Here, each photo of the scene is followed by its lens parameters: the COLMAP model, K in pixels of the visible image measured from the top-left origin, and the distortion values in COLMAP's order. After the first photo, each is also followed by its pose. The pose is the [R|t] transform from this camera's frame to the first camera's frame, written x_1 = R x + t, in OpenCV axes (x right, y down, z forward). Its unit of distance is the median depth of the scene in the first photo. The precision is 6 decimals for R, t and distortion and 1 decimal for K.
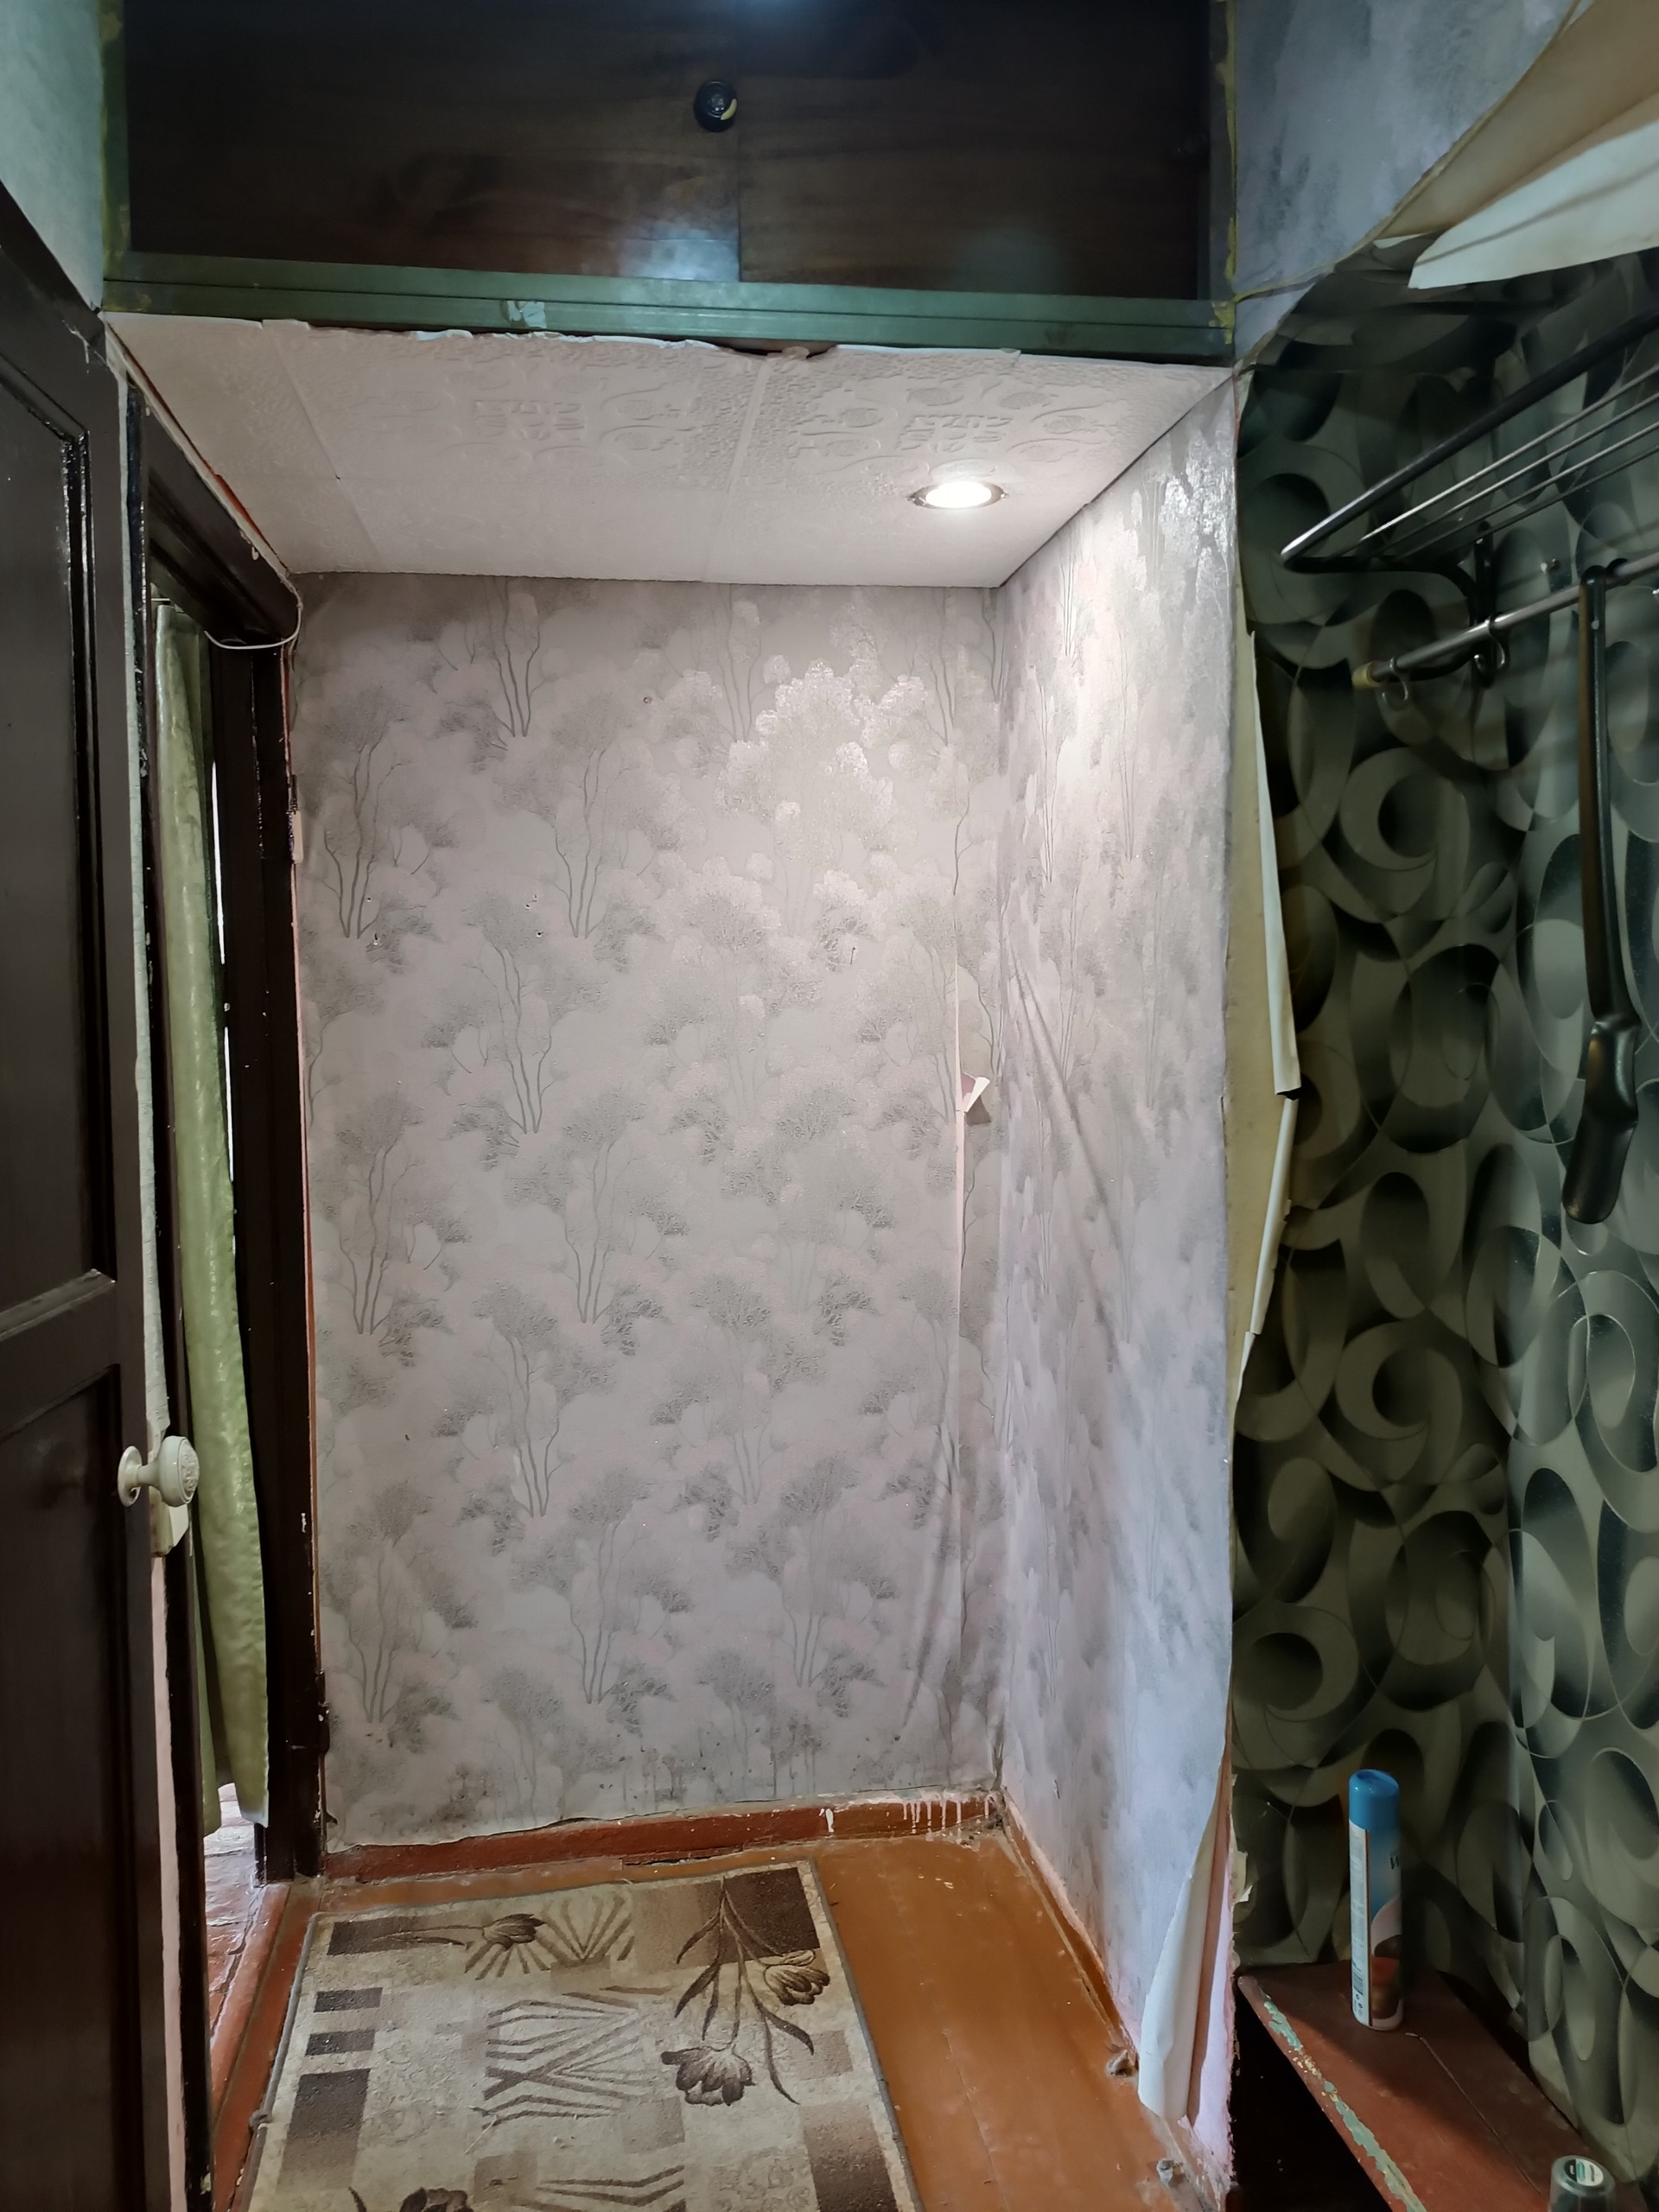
lens RADIAL K [[1567.4, 0, 829.5], [0, 1567.4, 1106.0], [0, 0, 1]] dist [0.035381, -0.041607]
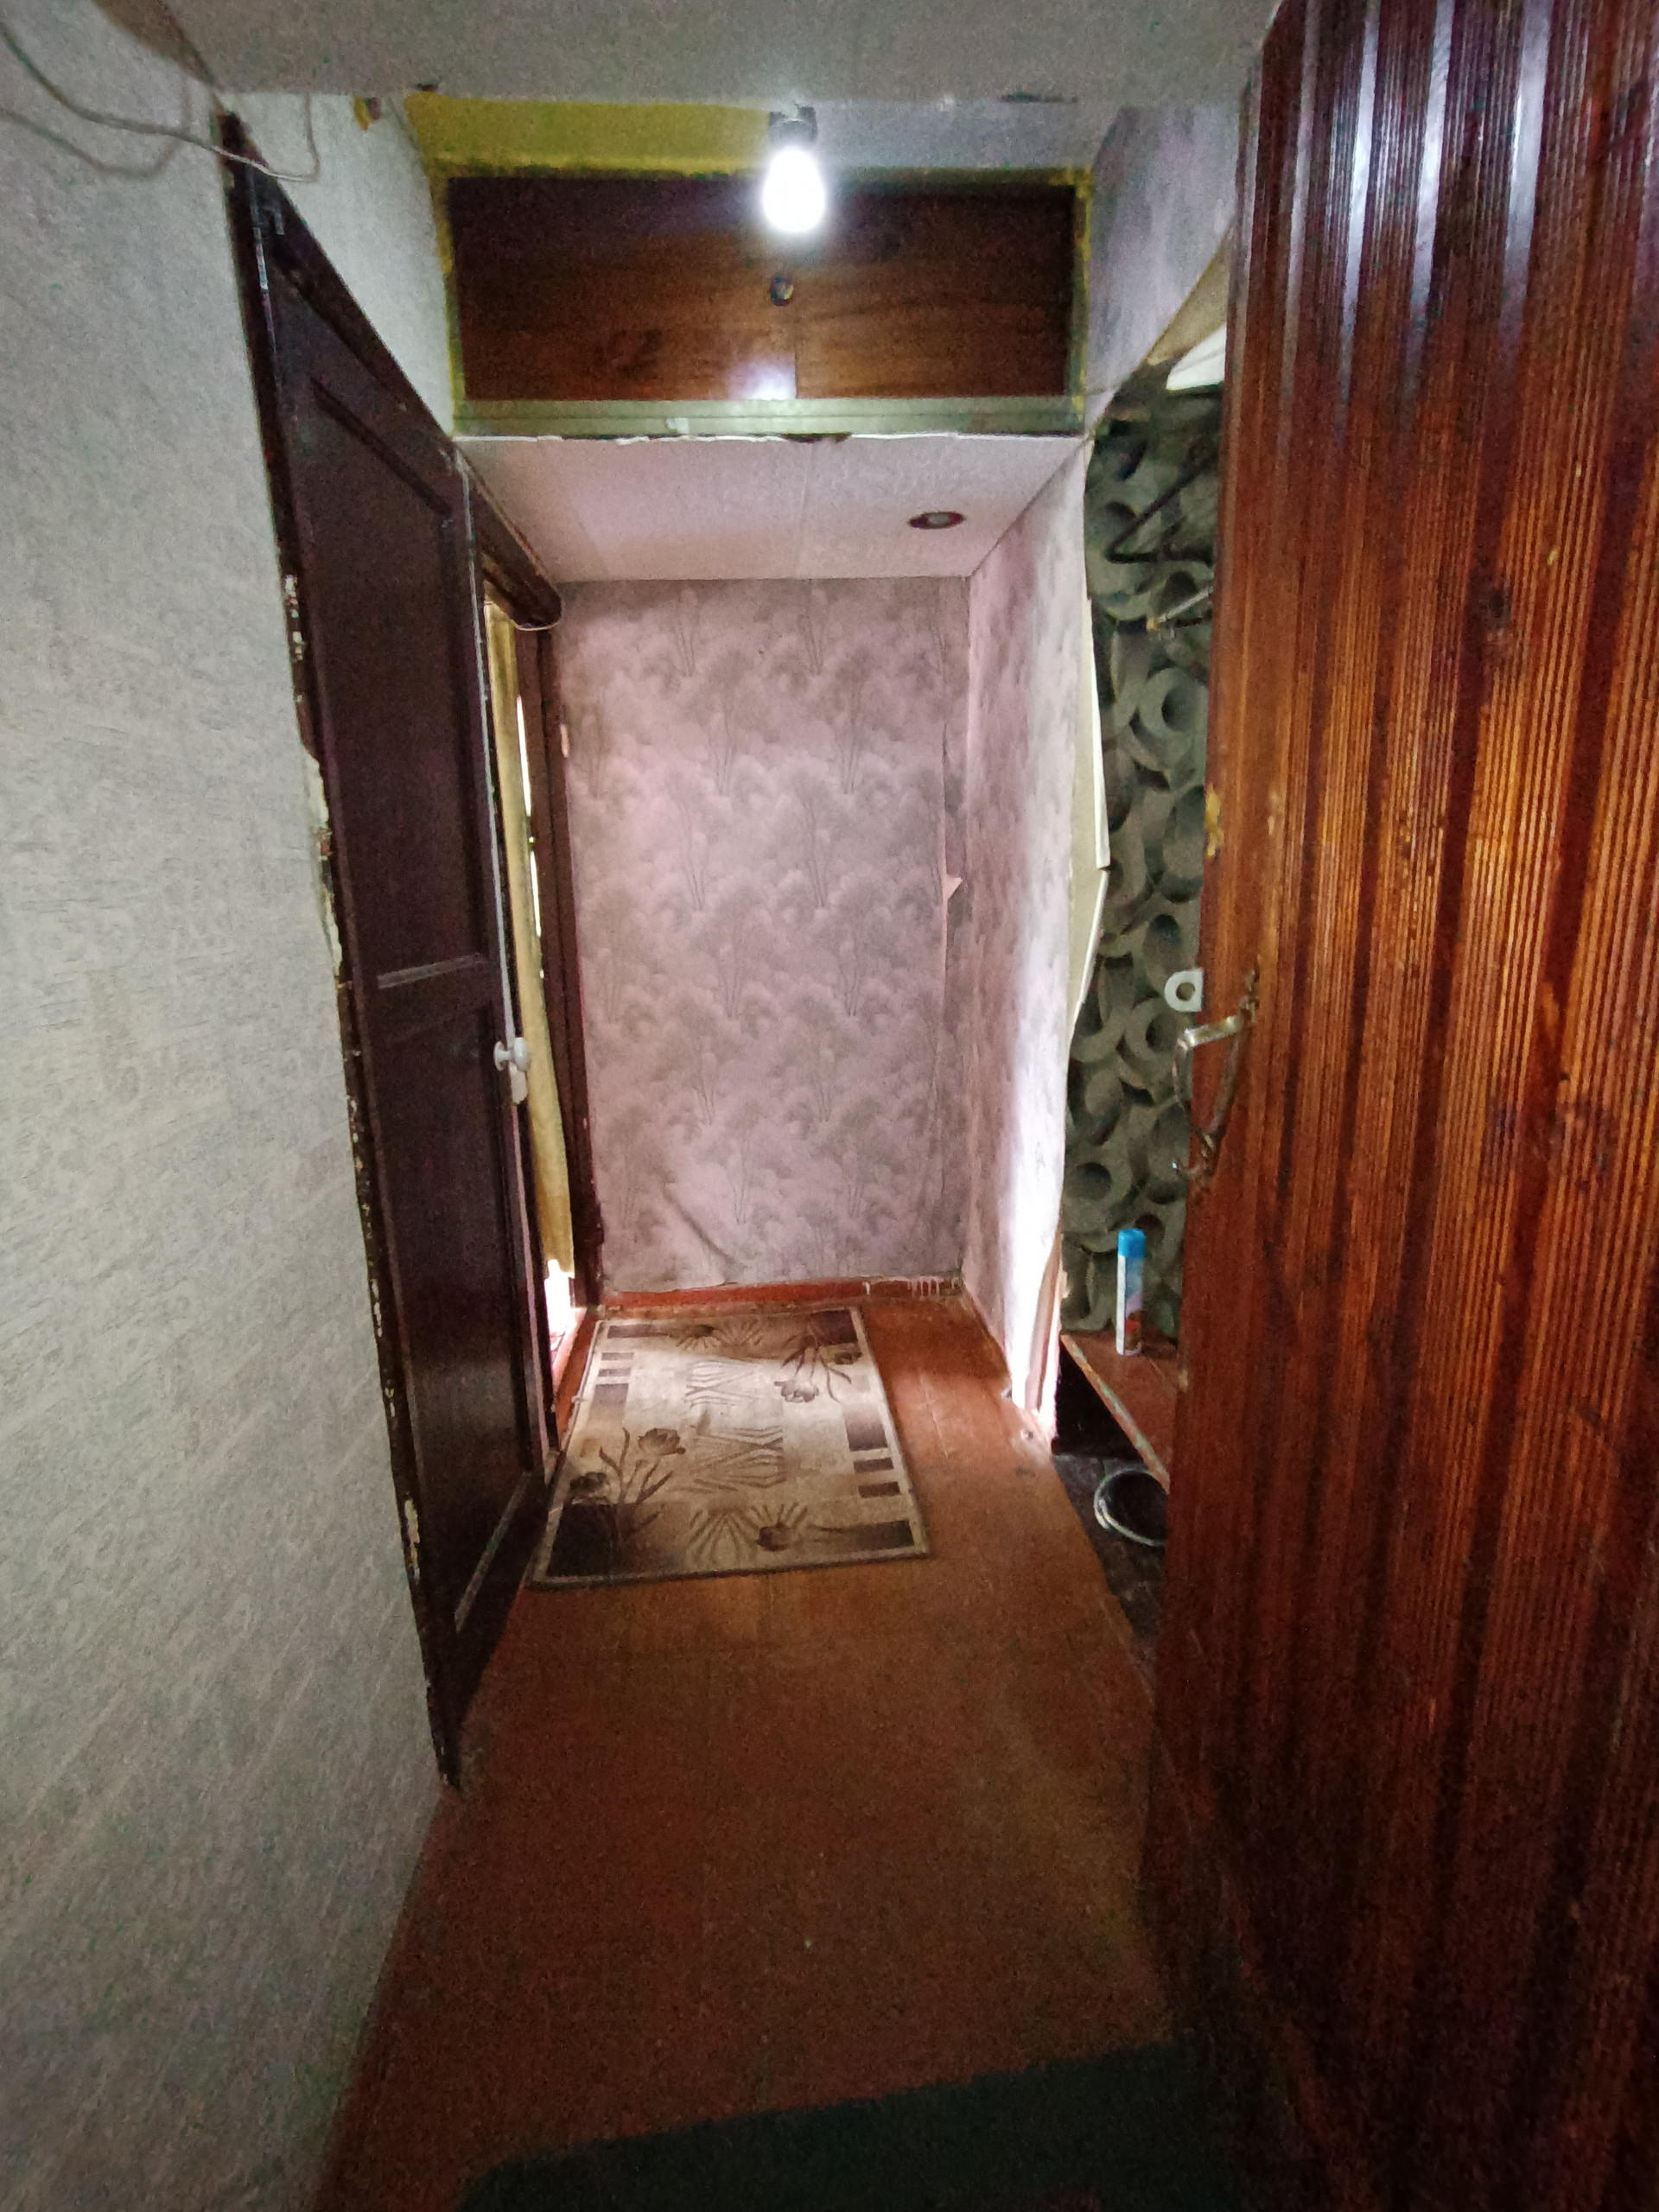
lens RADIAL K [[1013.8, 0, 820.4], [0, 1013.8, 1111.7], [0, 0, 1]] dist [-0.031900, 0.025279]
pose [[0.995960, 0.011797, -0.089015, 0.070002], [0.003101, 0.986222, 0.165399, 0.071477], [0.089739, -0.165007, 0.982201, -0.208682]]
